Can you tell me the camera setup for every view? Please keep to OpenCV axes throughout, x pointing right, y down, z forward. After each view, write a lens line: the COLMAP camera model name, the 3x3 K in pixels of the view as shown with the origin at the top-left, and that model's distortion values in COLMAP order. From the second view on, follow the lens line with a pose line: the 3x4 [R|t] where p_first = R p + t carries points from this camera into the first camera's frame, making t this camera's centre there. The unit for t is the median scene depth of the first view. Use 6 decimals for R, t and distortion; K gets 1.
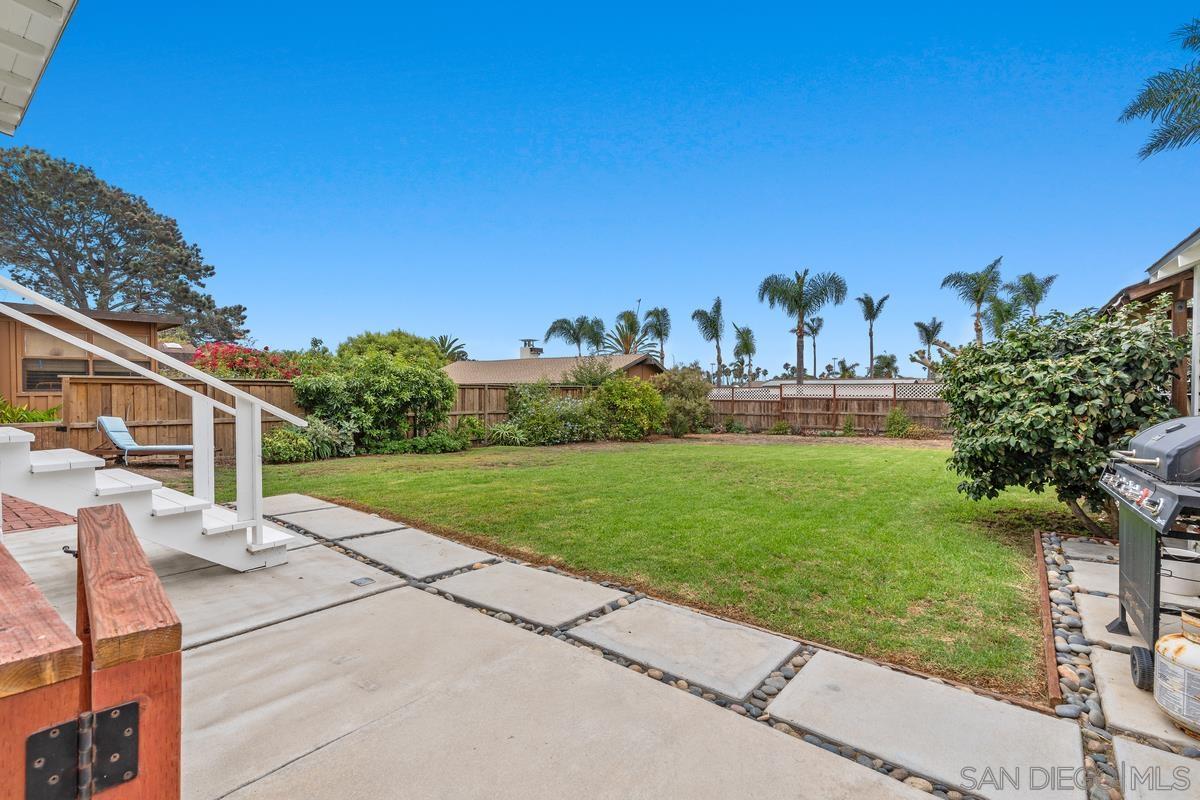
lens RADIAL K [[539.1, 0, 602.3], [0, 539.1, 397.6], [0, 0, 1]] dist [-0.003272, 0.000053]
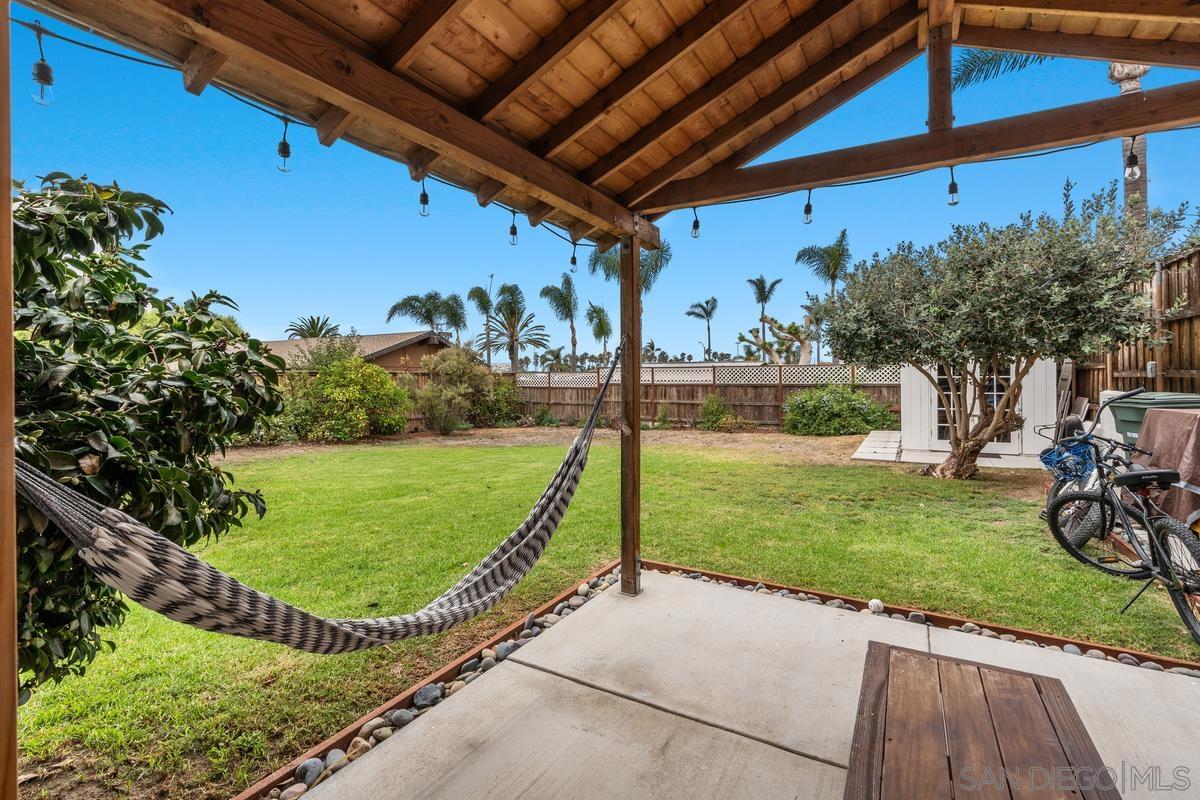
lens RADIAL K [[539.1, 0, 606.0], [0, 539.1, 373.4], [0, 0, 1]] dist [-0.003272, 0.000053]
pose [[0.993741, -0.004741, 0.111612, 0.245764], [0.006903, 0.999796, -0.018994, -0.000125], [-0.111499, 0.019645, 0.993570, 0.149747]]
